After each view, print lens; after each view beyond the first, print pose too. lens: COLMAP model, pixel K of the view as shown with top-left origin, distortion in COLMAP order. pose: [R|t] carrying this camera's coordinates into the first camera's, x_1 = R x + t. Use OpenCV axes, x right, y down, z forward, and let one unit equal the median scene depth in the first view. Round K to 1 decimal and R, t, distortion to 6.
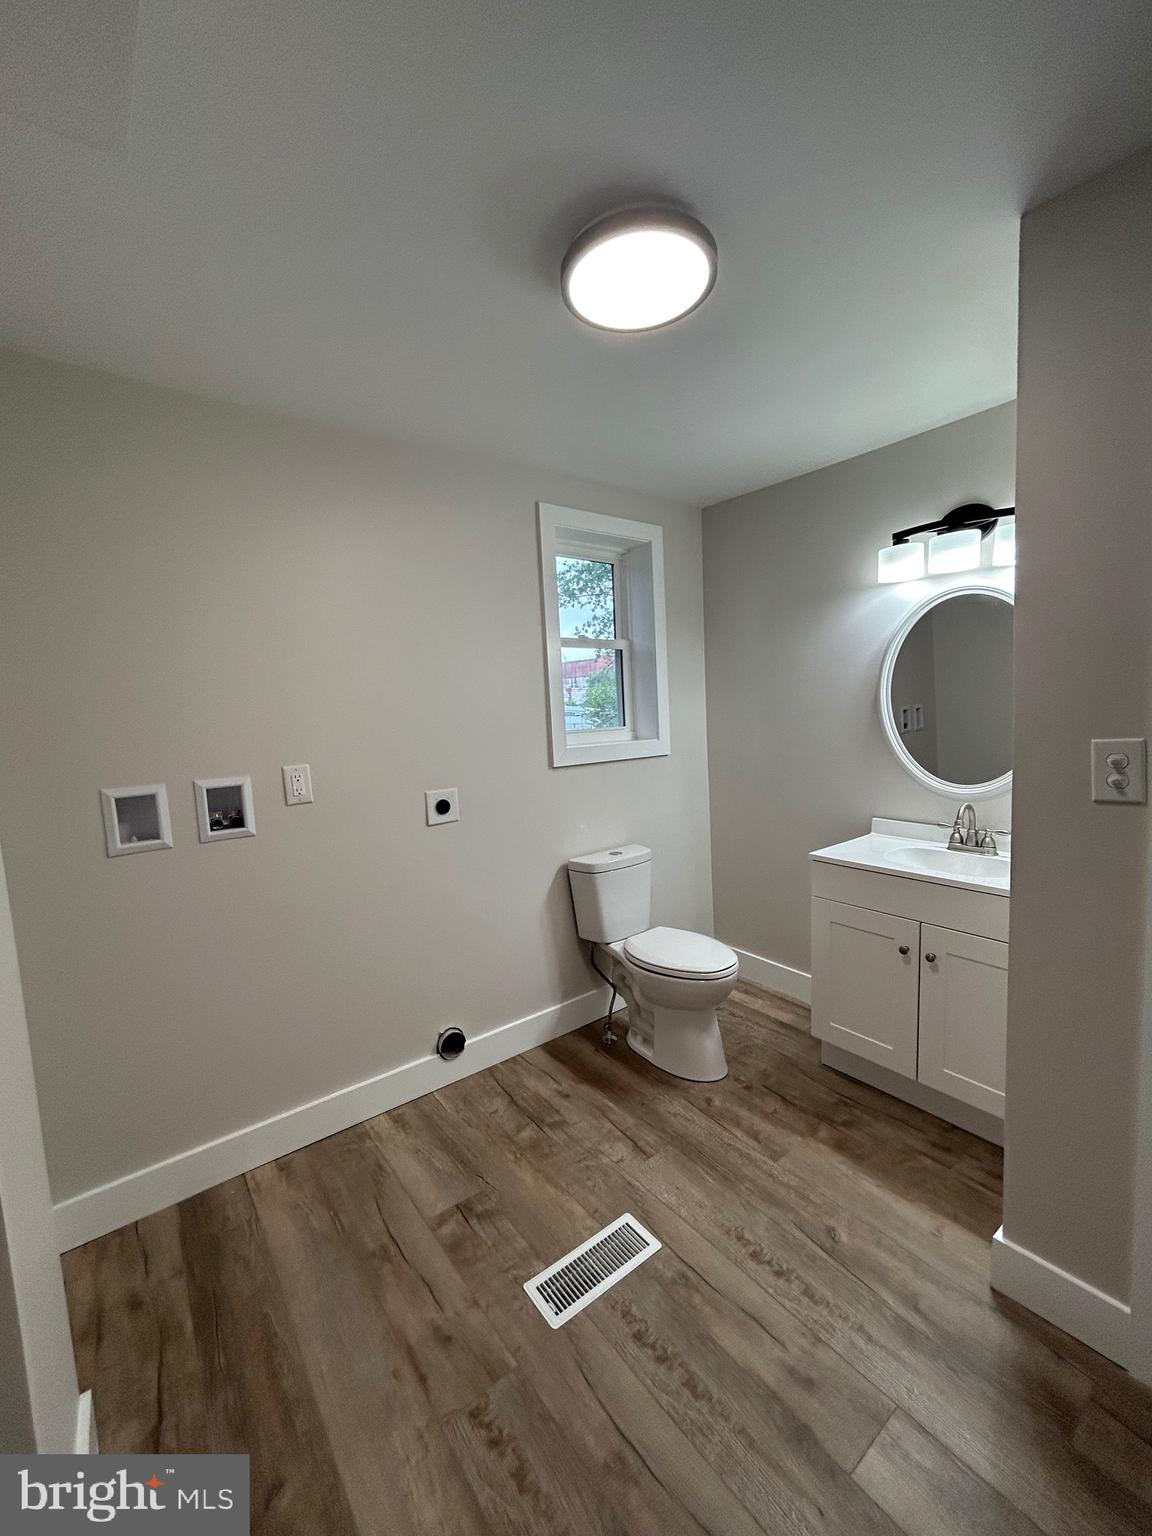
lens RADIAL K [[624.6, 0, 580.8], [0, 624.6, 773.7], [0, 0, 1]] dist [0.003441, 0.000276]
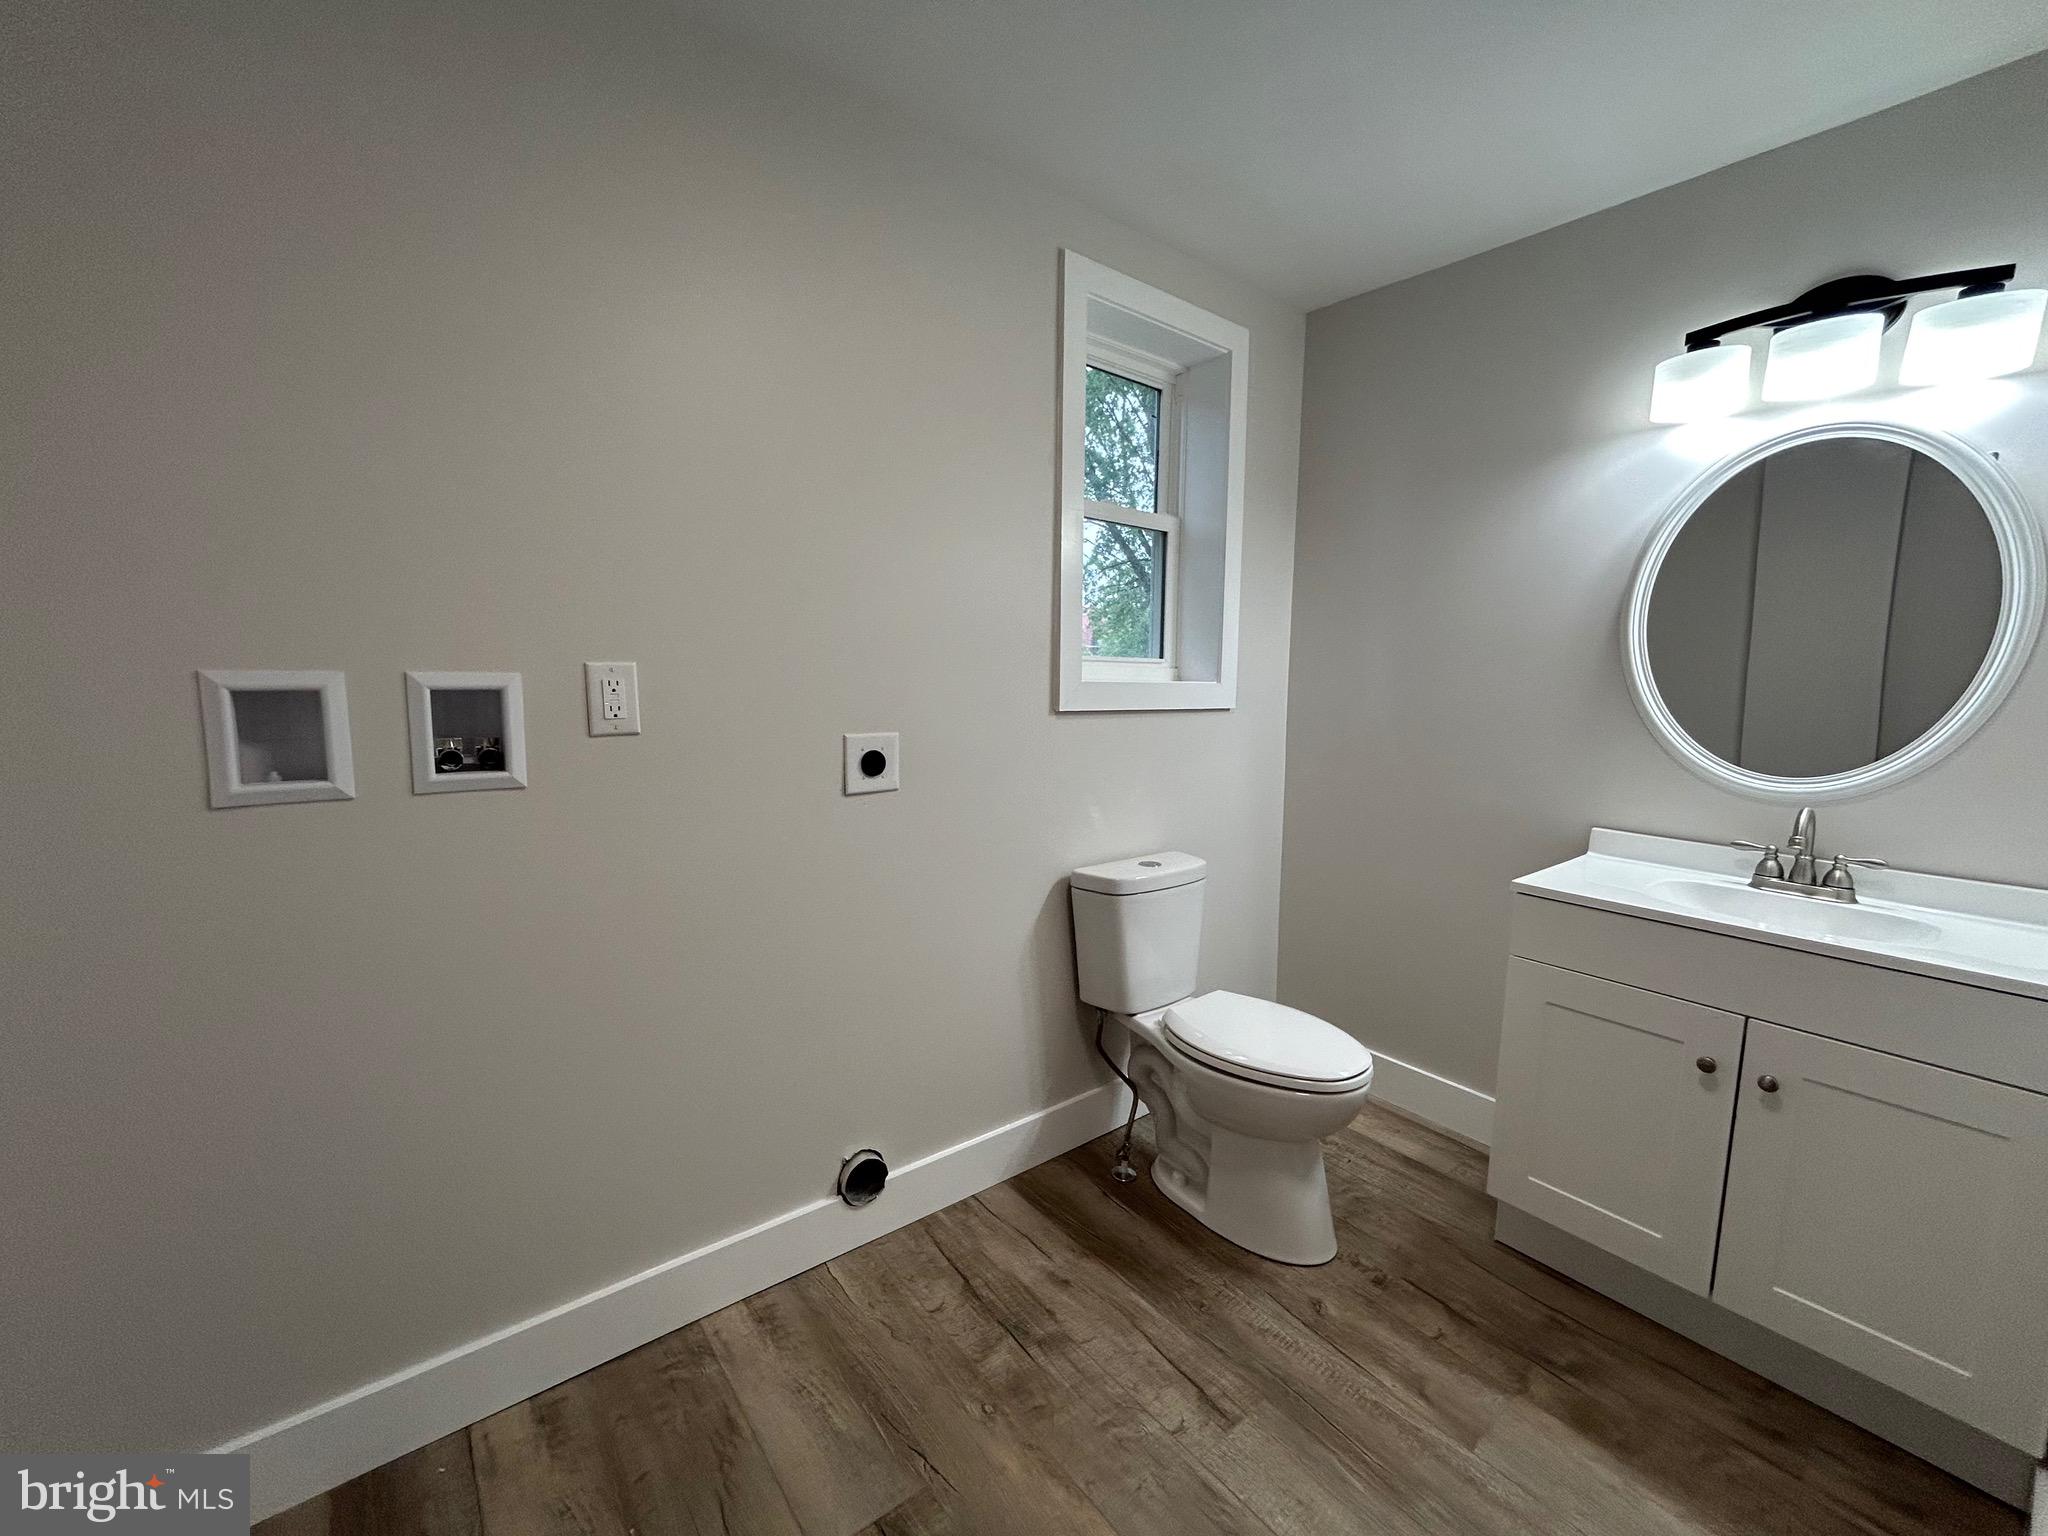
lens RADIAL K [[832.8, 0, 1029.8], [0, 832.8, 769.5], [0, 0, 1]] dist [0.003441, 0.000276]
pose [[0.998015, 0.058618, 0.023013, -0.102103], [-0.058863, 0.998215, 0.010084, 0.045428], [-0.022381, -0.011418, 0.999684, 0.257427]]
